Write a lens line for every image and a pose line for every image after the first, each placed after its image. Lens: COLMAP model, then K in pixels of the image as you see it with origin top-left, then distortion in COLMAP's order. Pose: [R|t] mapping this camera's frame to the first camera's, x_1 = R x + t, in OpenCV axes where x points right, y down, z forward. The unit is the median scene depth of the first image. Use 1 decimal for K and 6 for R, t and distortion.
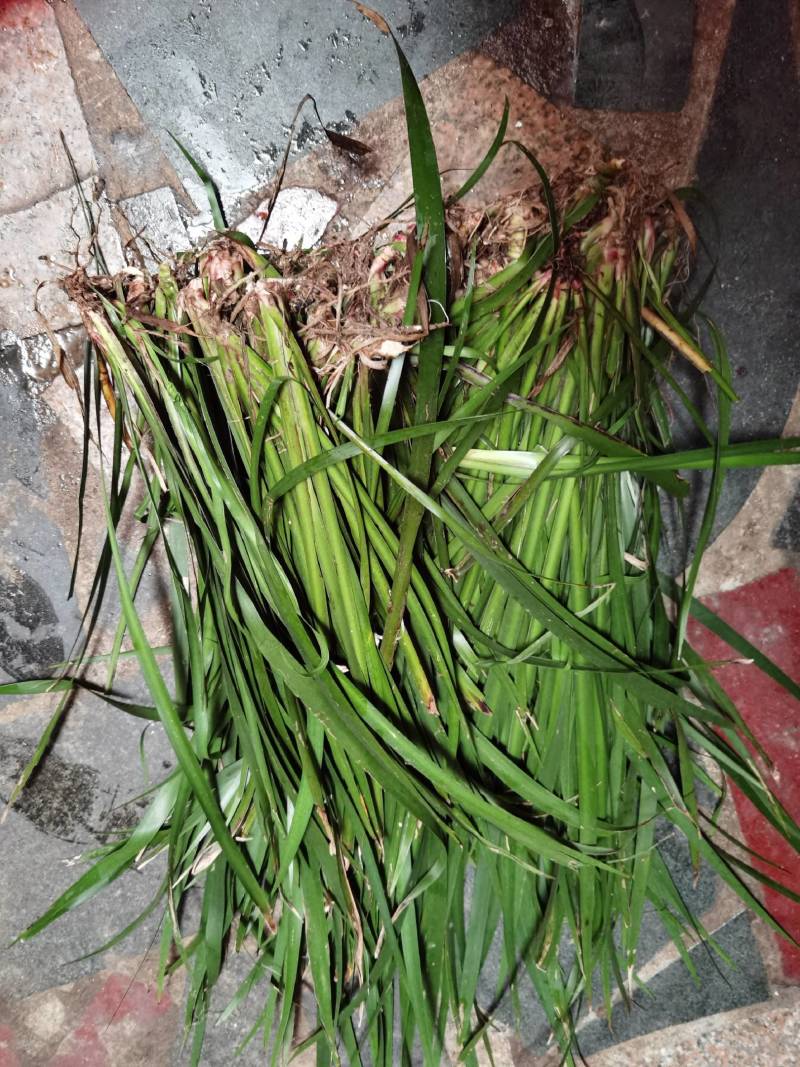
lens RADIAL K [[870.7, 0, 392.5], [0, 870.7, 518.3], [0, 0, 1]] dist [-0.007158, -0.009177]
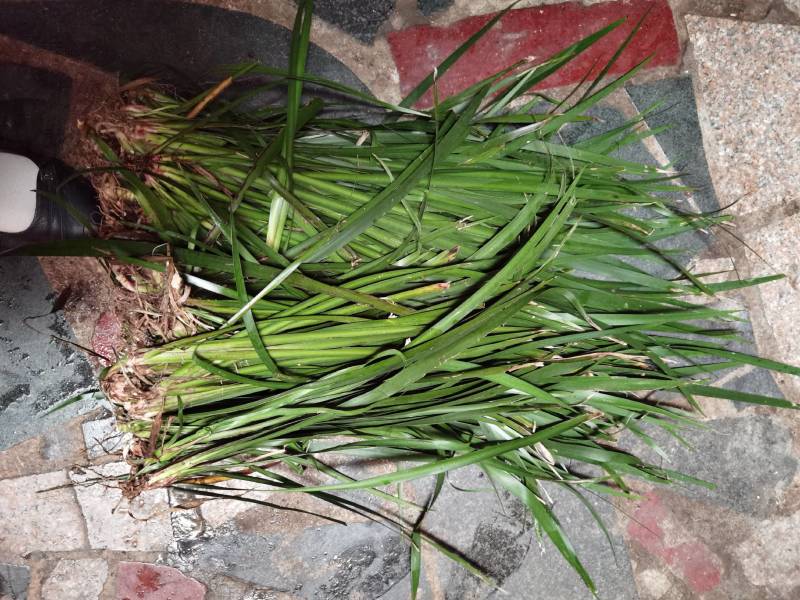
lens RADIAL K [[652.8, 0, 400.0], [0, 652.8, 300.0], [0, 0, 1]] dist [-0.007158, -0.009177]
pose [[0.109875, -0.993730, 0.020713, -0.010083], [0.993501, 0.109179, -0.032191, 0.168965], [0.029728, 0.024115, 0.999267, -0.099575]]
